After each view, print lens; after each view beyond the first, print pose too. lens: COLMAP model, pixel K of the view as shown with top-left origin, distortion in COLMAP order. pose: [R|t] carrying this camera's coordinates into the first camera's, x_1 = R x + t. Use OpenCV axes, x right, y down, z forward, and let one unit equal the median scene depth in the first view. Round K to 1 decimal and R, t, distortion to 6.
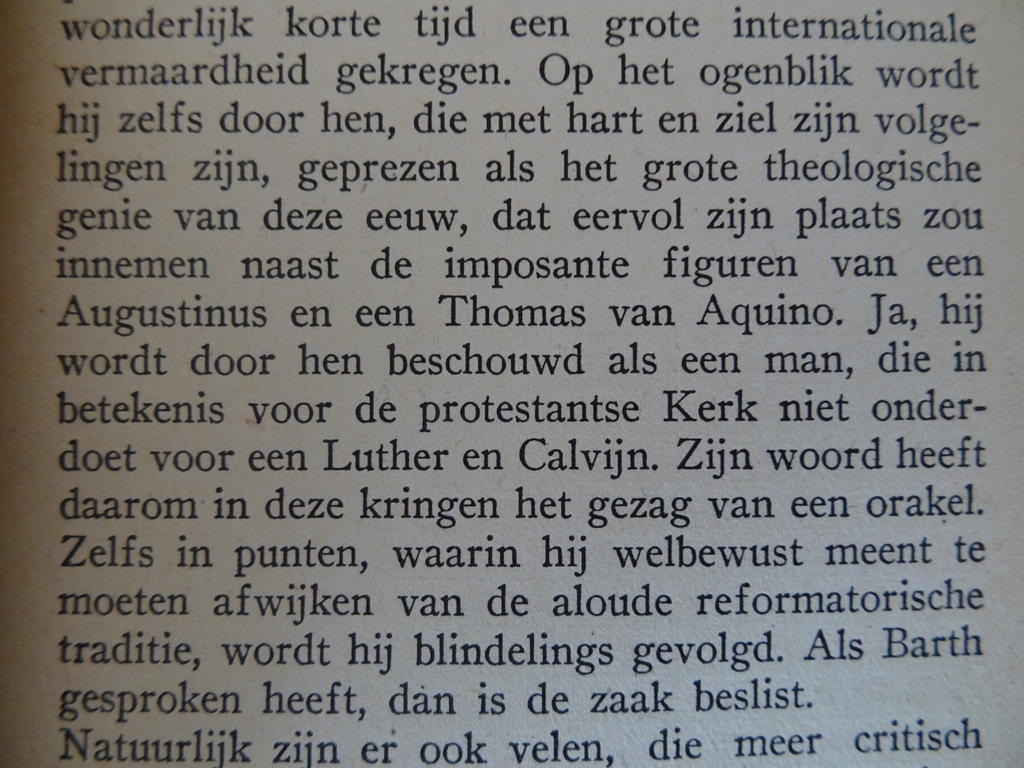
lens RADIAL K [[751.7, 0, 510.9], [0, 751.7, 362.8], [0, 0, 1]] dist [0.071897, -0.067278]
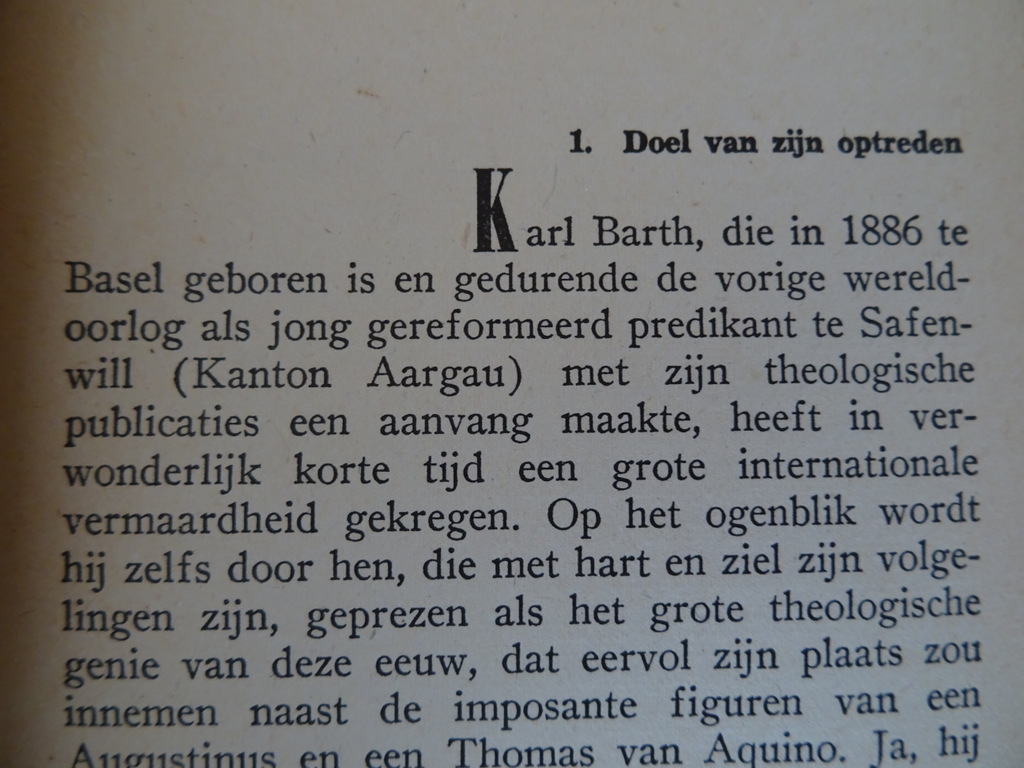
lens RADIAL K [[751.7, 0, 517.9], [0, 751.7, 389.3], [0, 0, 1]] dist [0.071897, -0.067278]
pose [[0.999764, -0.003110, 0.021509, -0.023028], [0.002113, 0.998930, 0.046189, -0.597802], [-0.021630, -0.046133, 0.998701, 0.008668]]
